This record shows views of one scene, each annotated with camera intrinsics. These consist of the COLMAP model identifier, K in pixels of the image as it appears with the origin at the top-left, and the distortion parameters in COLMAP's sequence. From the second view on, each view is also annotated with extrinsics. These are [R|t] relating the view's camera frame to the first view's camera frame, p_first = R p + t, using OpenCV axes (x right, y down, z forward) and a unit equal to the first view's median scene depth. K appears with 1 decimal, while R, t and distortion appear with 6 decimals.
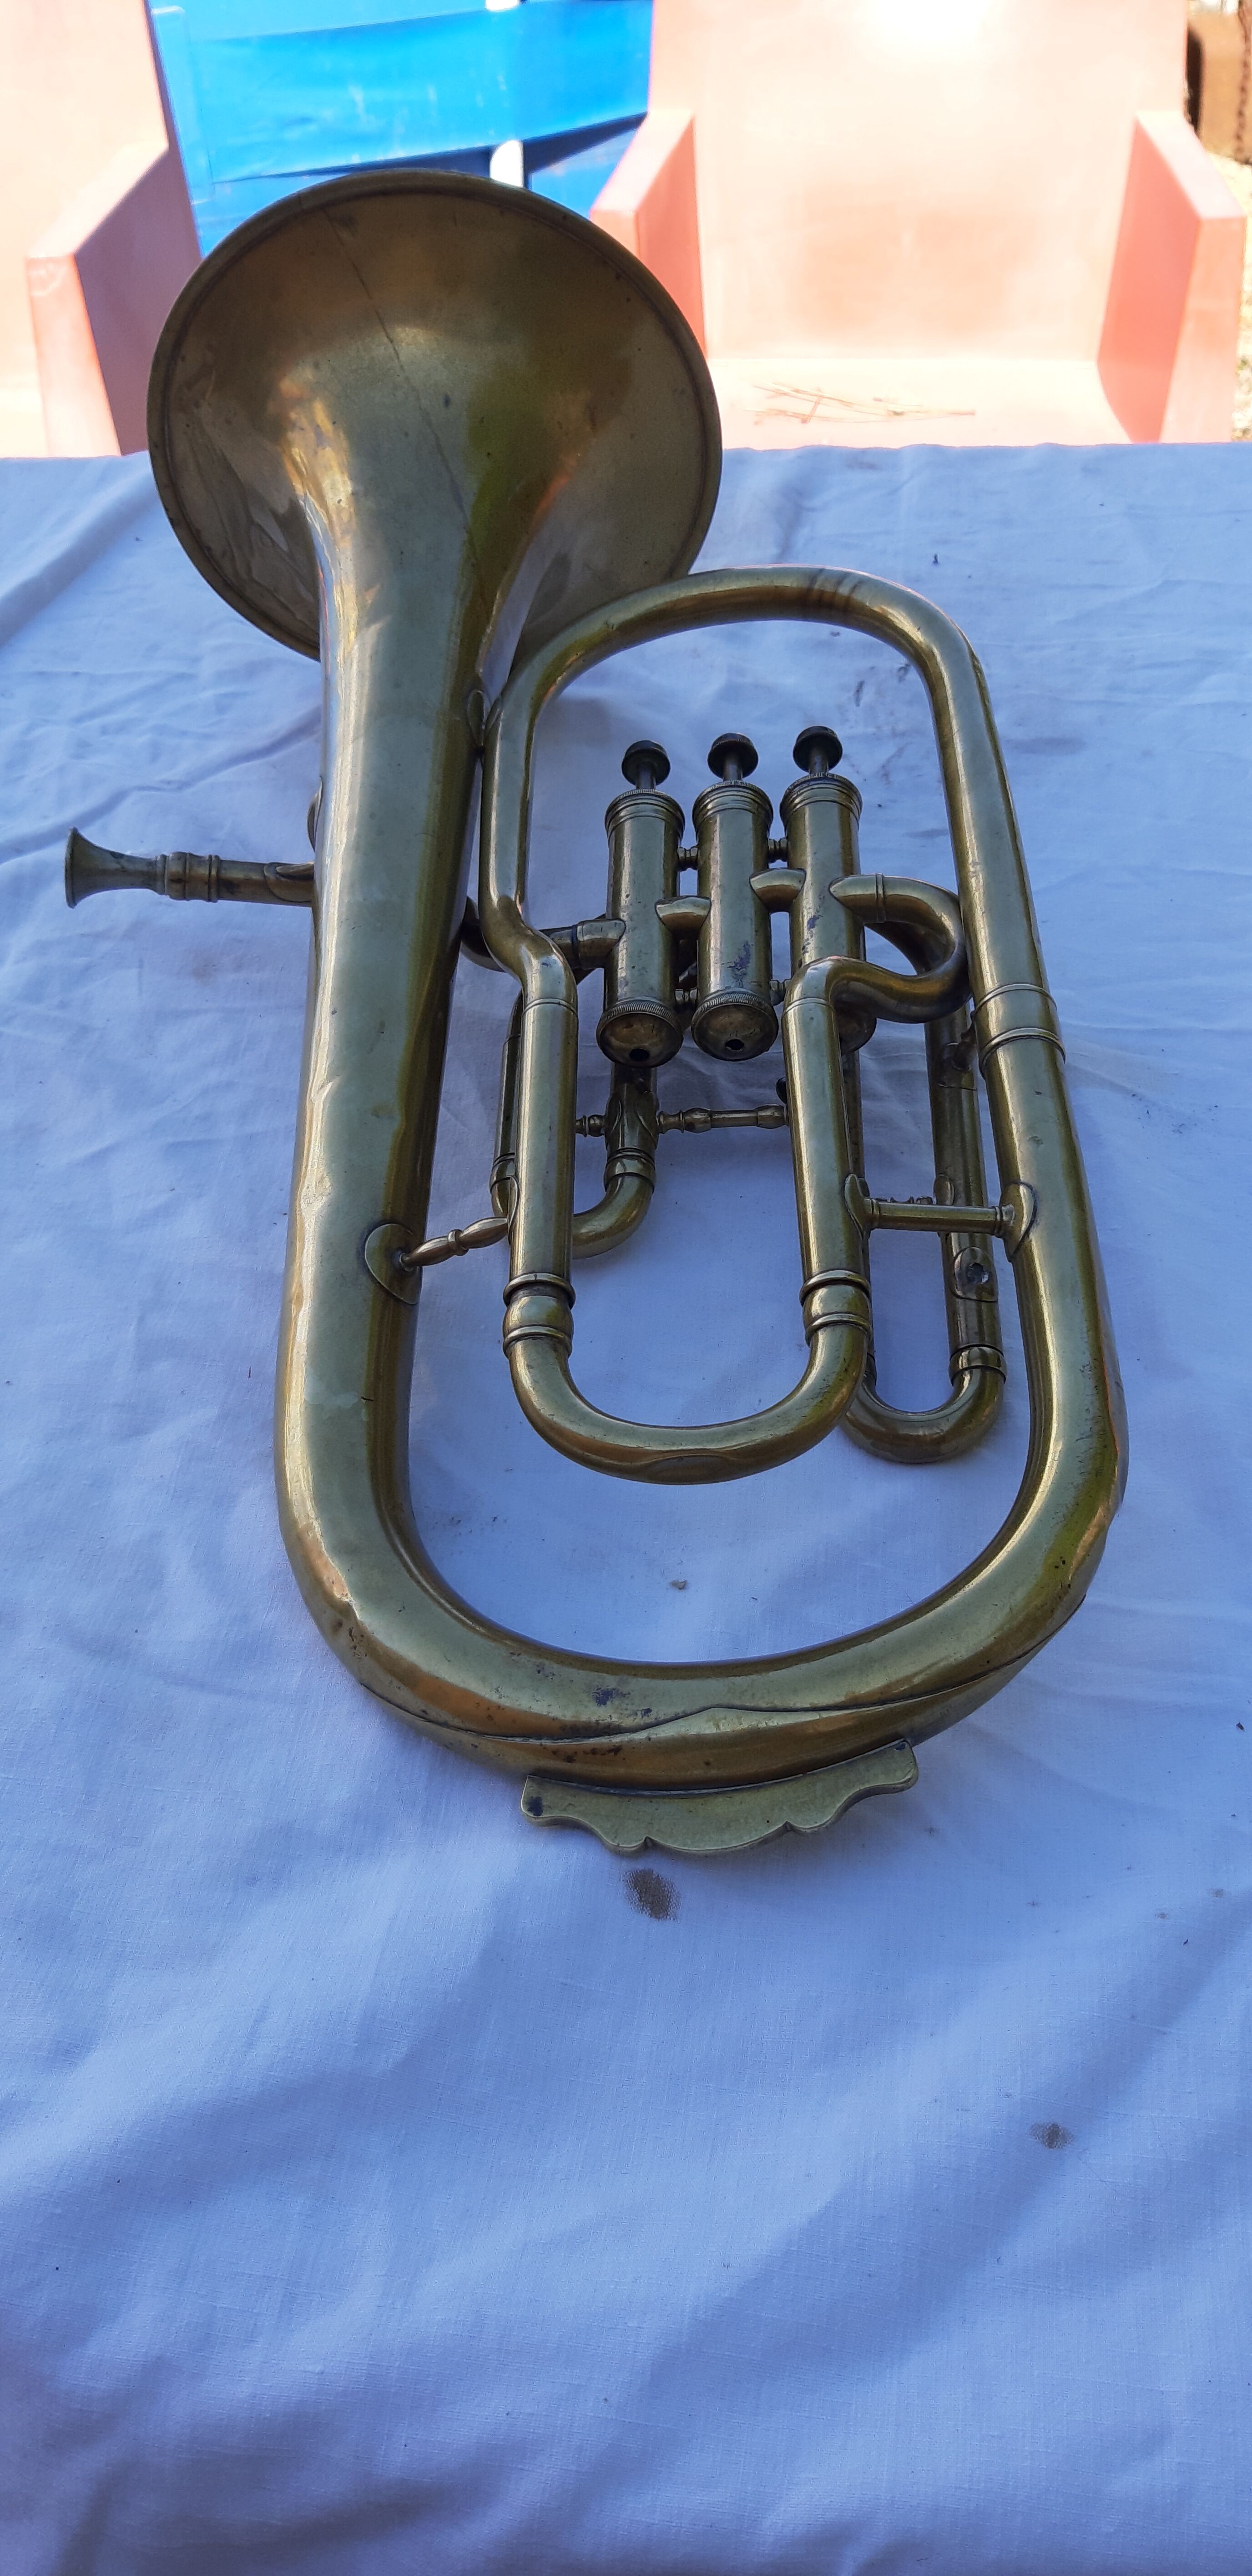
lens RADIAL K [[2109.6, 0, 656.0], [0, 2109.6, 1328.3], [0, 0, 1]] dist [0.084791, -0.154126]
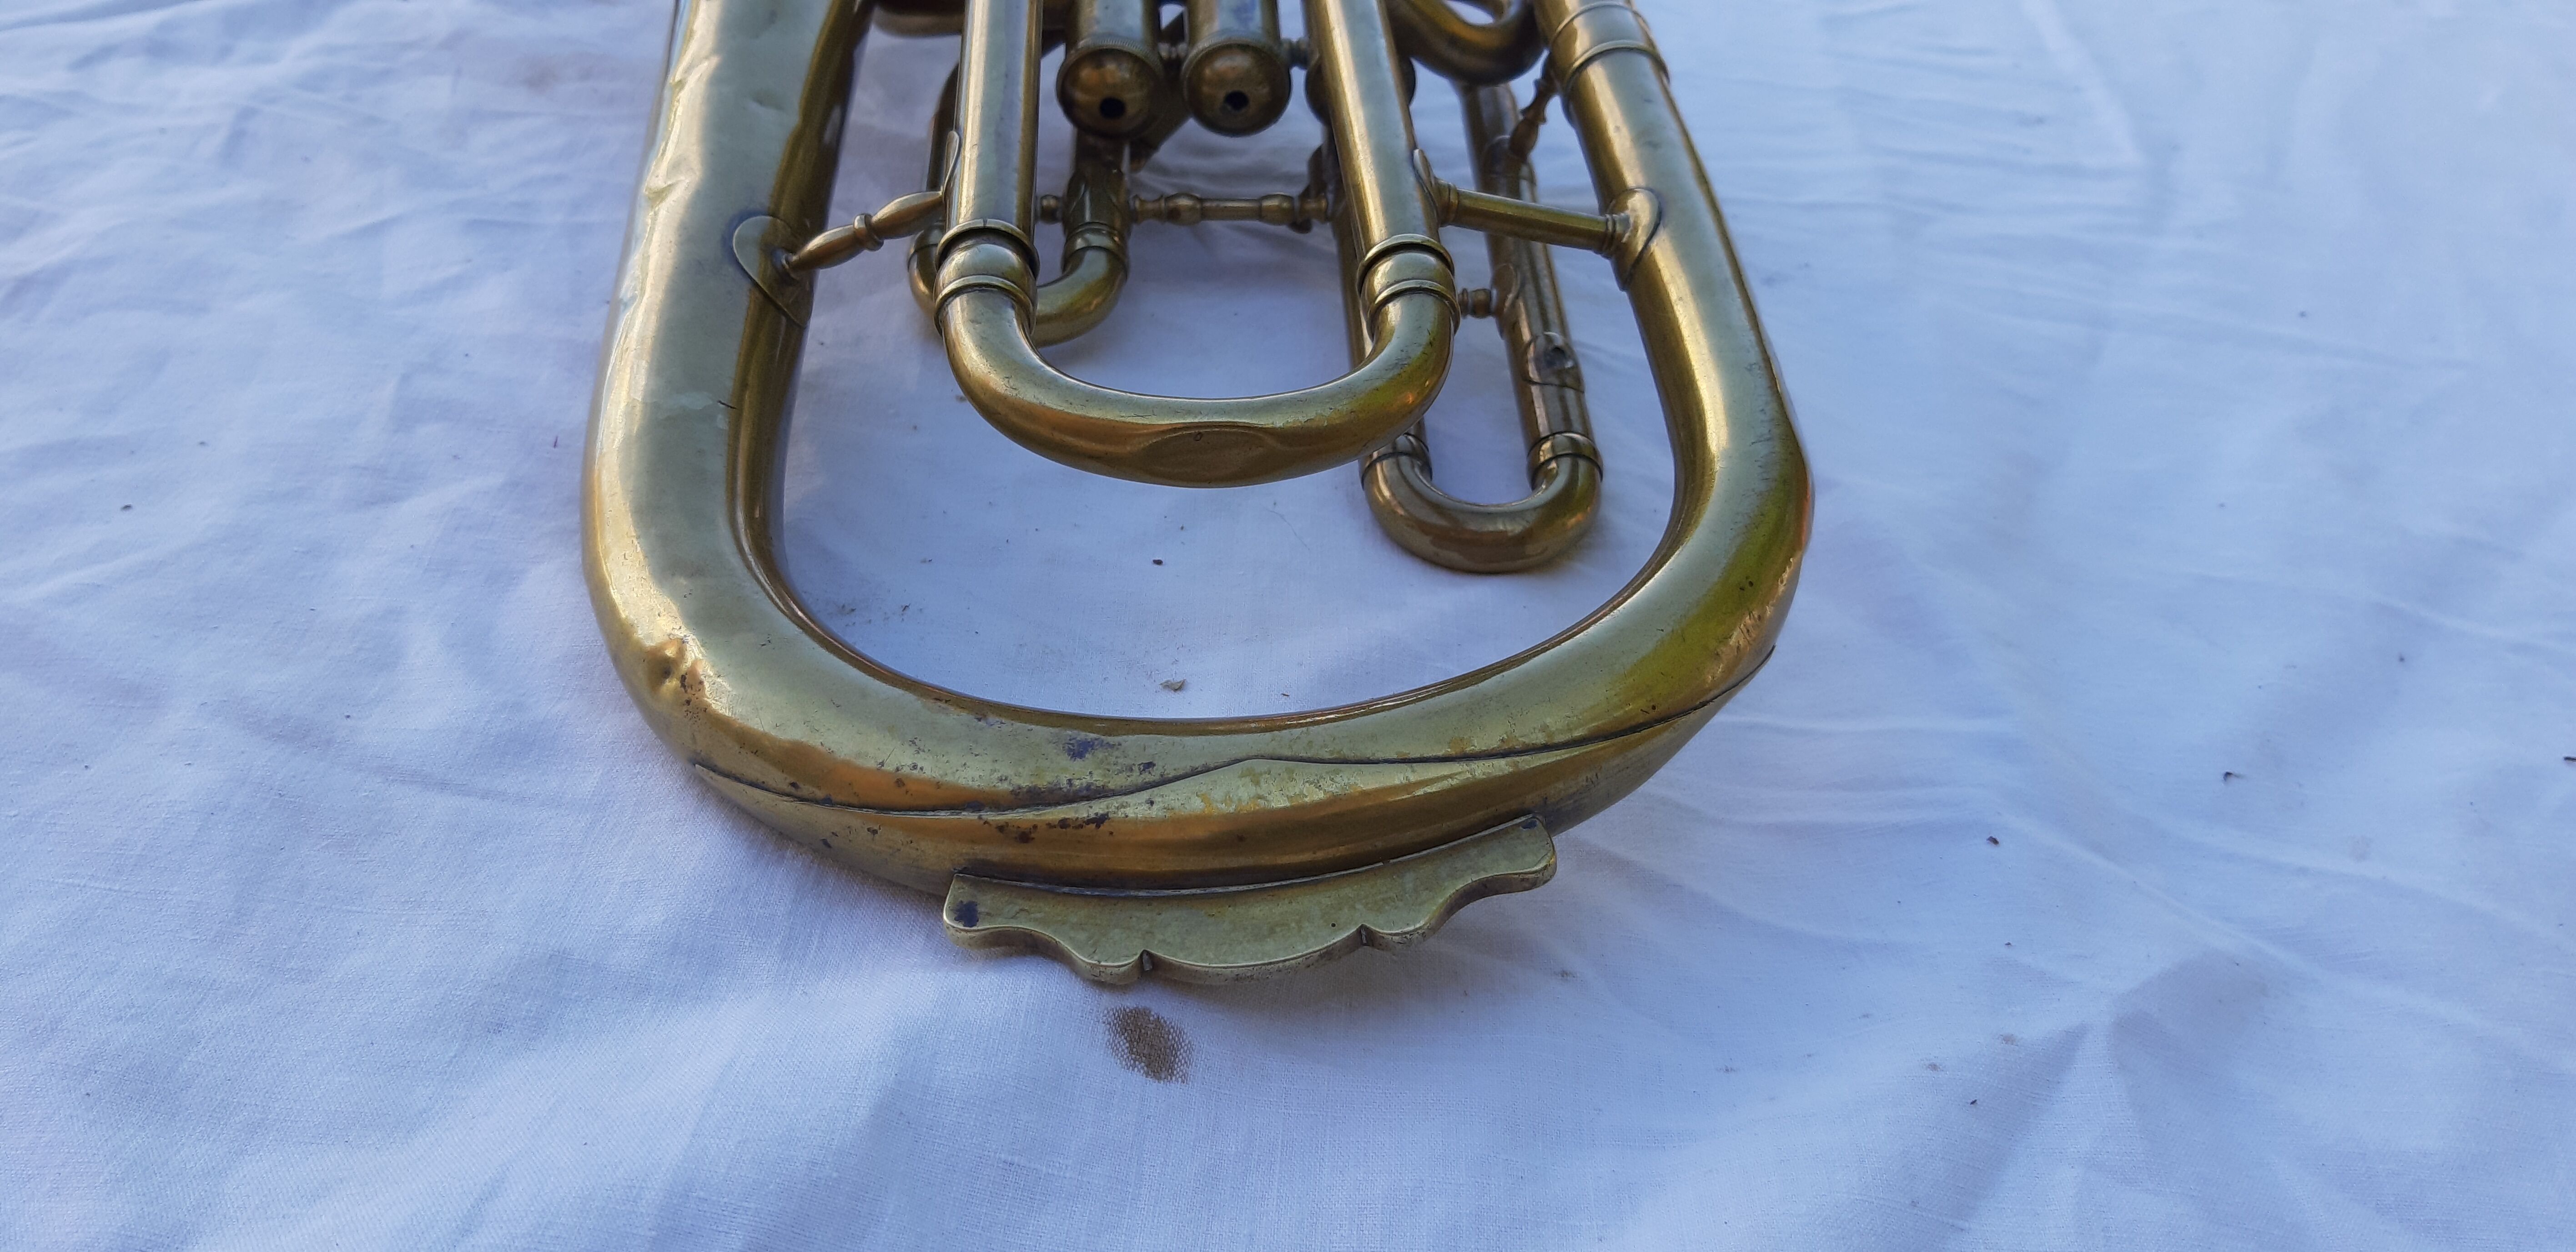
lens RADIAL K [[2121.6, 0, 1288.0], [0, 2121.6, 626.0], [0, 0, 1]] dist [0.066461, -0.164387]
pose [[0.991566, 0.038800, 0.123662, -0.039140], [-0.018736, 0.987028, -0.159452, 0.216973], [-0.128245, 0.155790, 0.979430, 0.312952]]
